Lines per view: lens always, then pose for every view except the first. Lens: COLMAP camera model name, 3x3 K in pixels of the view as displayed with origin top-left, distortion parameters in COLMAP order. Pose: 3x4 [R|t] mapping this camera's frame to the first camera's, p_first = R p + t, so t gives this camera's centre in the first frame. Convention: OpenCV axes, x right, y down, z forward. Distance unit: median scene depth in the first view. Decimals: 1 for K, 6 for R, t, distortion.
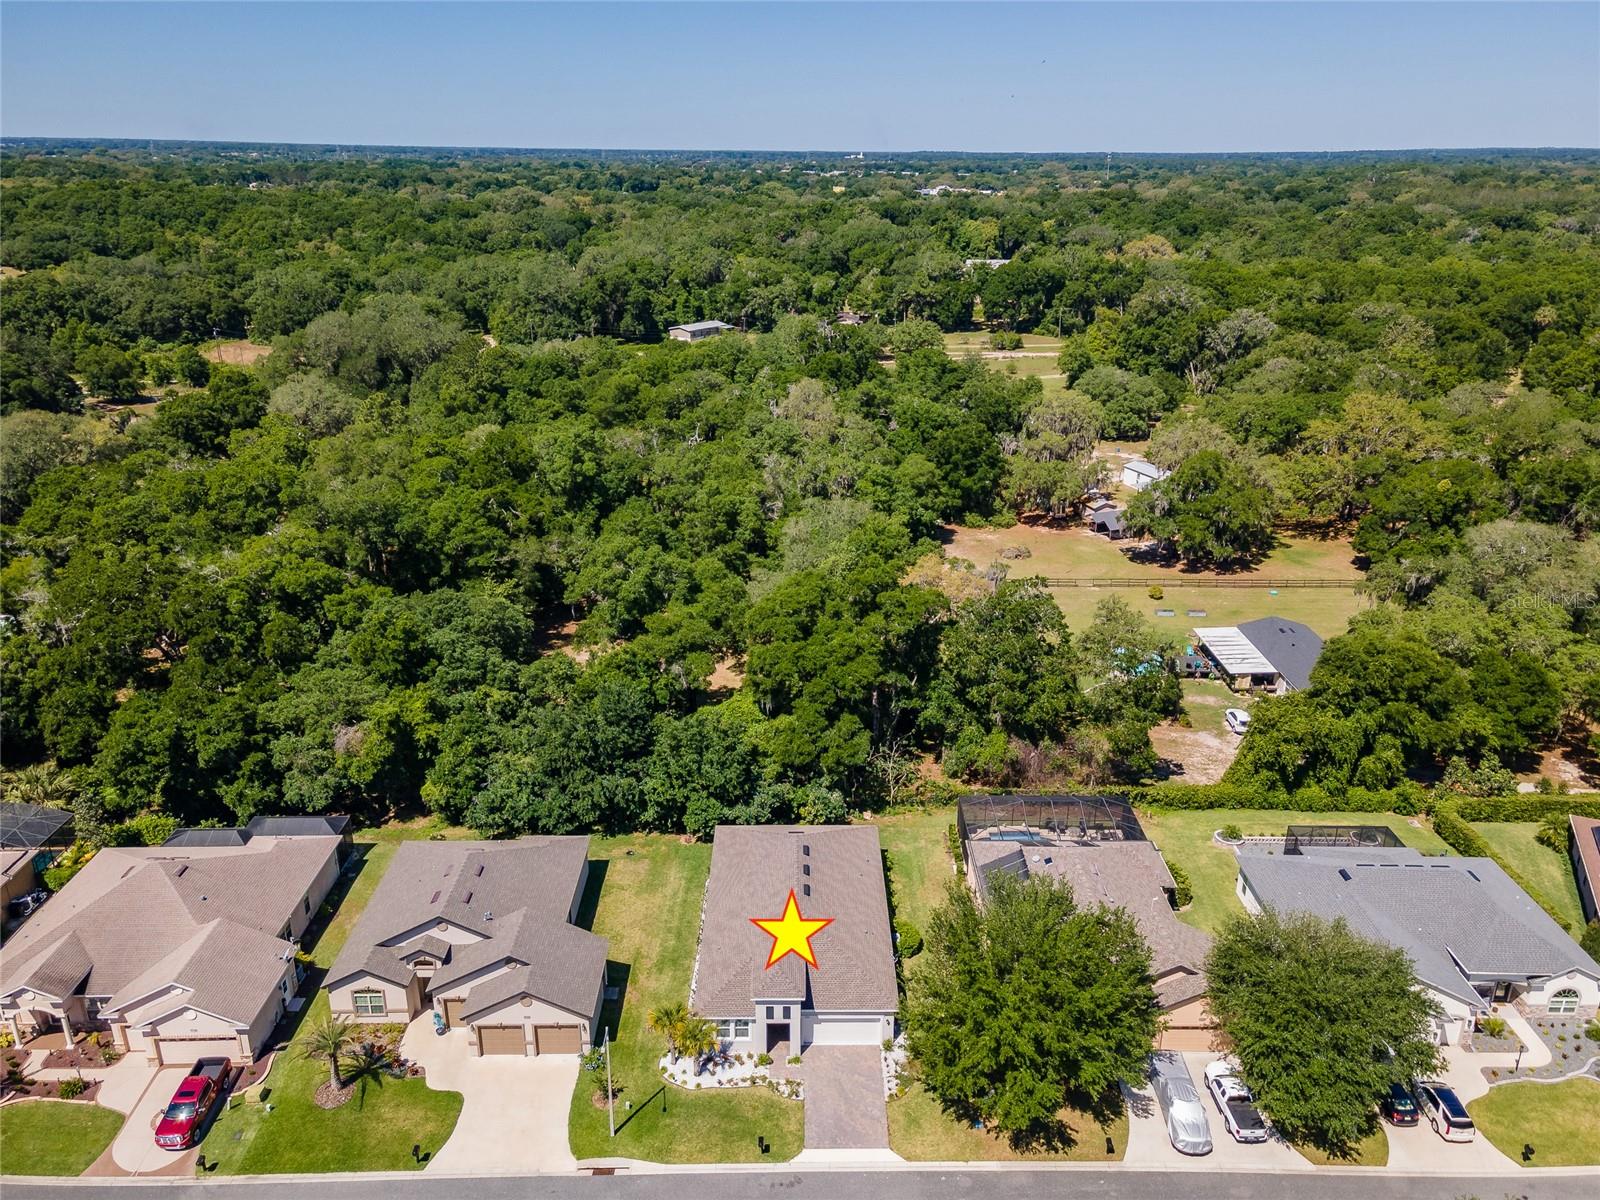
lens RADIAL K [[1153.1, 0, 800.0], [0, 1153.1, 600.0], [0, 0, 1]] dist [0.023420, 0.000268]
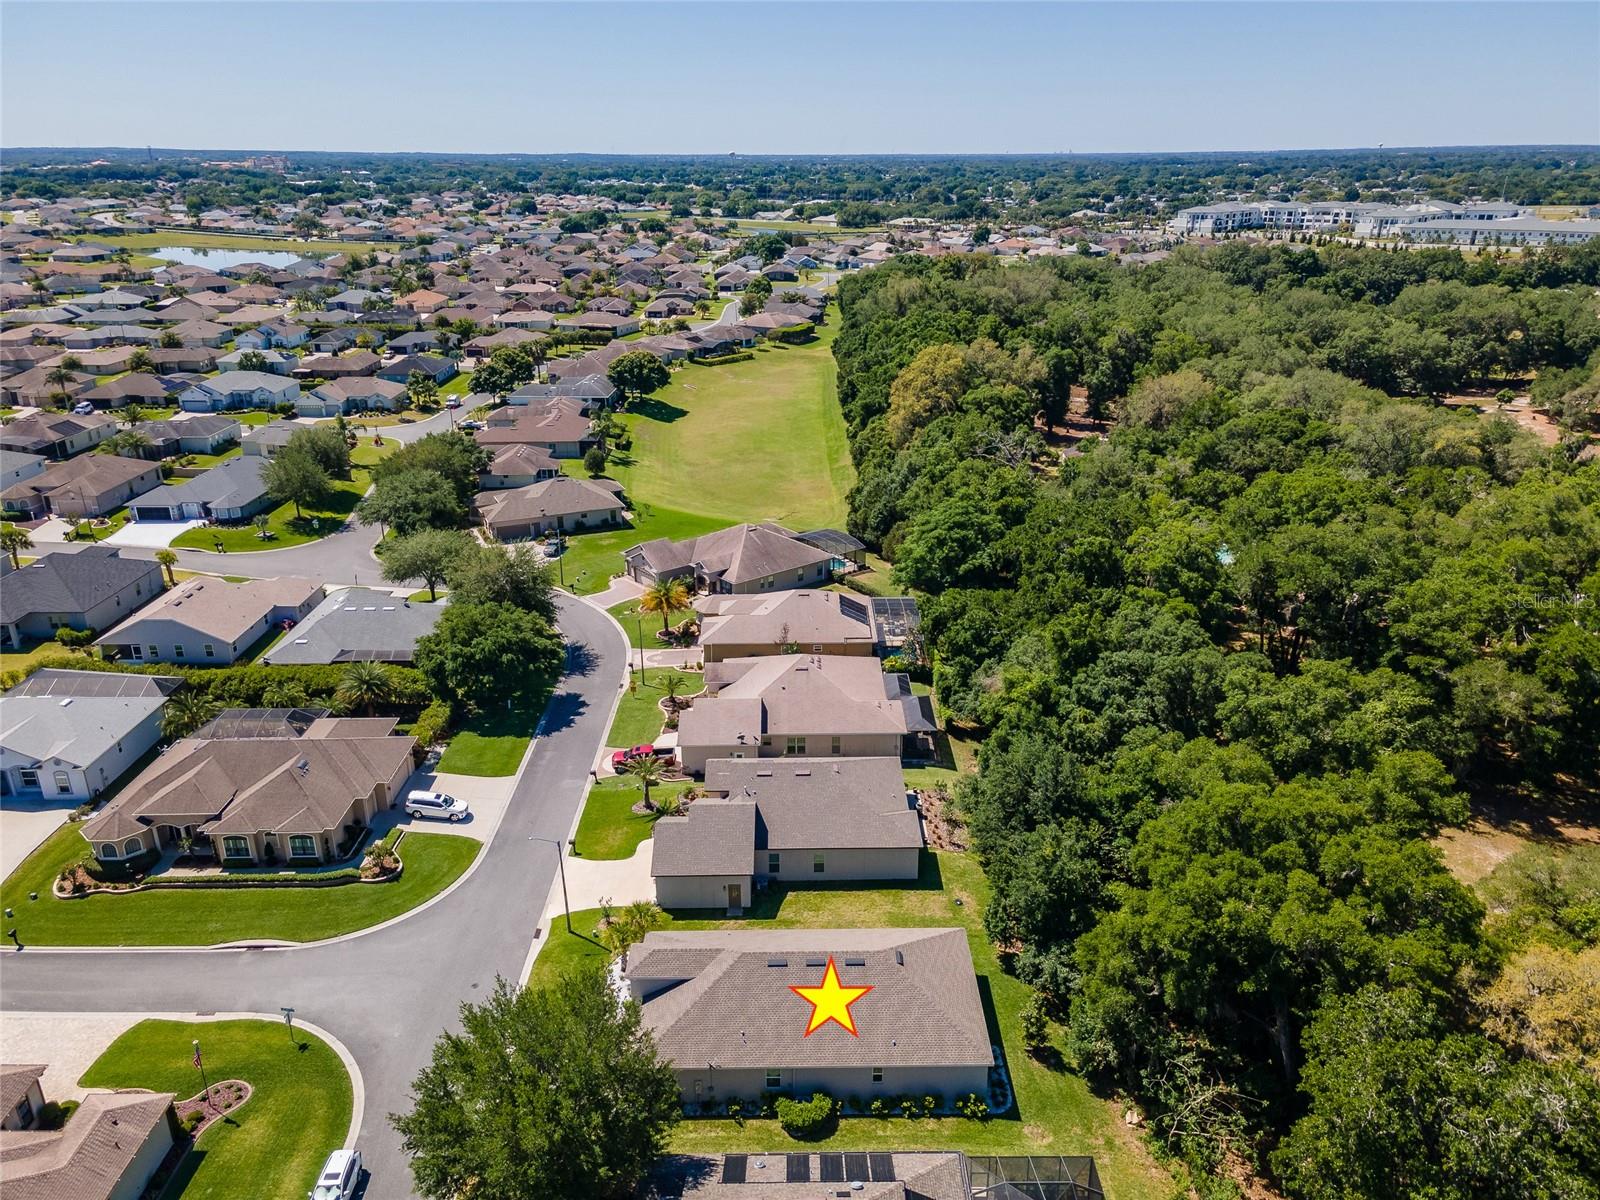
lens RADIAL K [[1153.1, 0, 800.0], [0, 1153.1, 600.0], [0, 0, 1]] dist [0.023420, 0.000268]
pose [[-0.000226, 0.352389, -0.935854, 0.852328], [-0.357162, 0.874099, 0.329222, -0.343544], [0.934043, 0.334326, 0.125662, 0.907730]]
